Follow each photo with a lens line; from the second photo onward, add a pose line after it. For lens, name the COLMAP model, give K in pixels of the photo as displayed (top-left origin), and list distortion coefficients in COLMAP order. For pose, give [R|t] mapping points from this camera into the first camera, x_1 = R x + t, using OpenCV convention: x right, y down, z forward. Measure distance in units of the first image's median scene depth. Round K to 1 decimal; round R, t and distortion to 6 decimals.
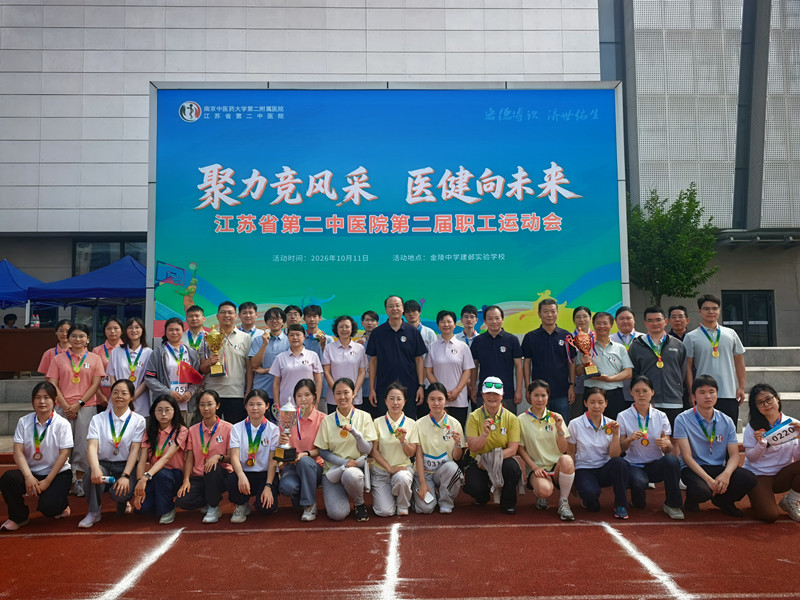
lens RADIAL K [[561.3, 0, 399.5], [0, 561.3, 302.3], [0, 0, 1]] dist [-0.053191, -0.003660]
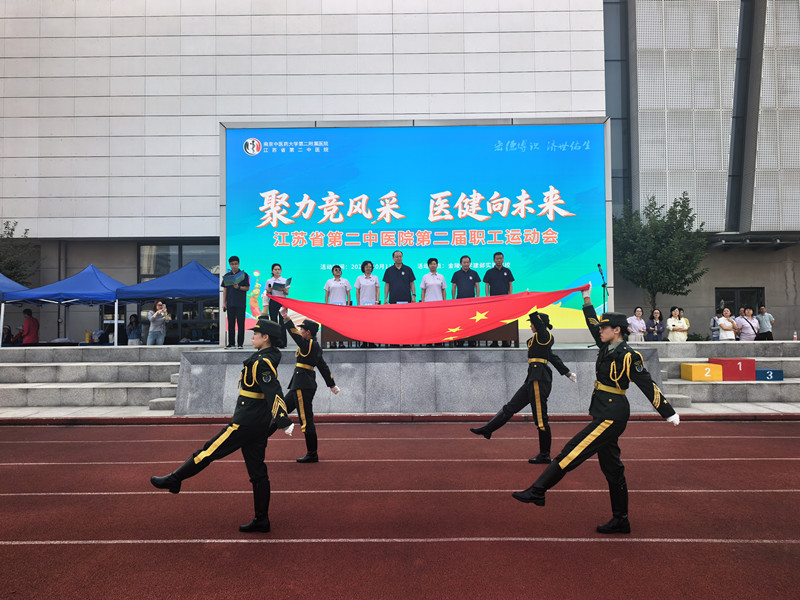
lens RADIAL K [[561.3, 0, 401.7], [0, 561.3, 298.0], [0, 0, 1]] dist [-0.053191, -0.003660]
pose [[0.999398, 0.003456, -0.034510, -0.003855], [-0.002962, 0.999892, 0.014361, -0.026561], [0.034556, -0.014250, 0.999301, -0.217204]]
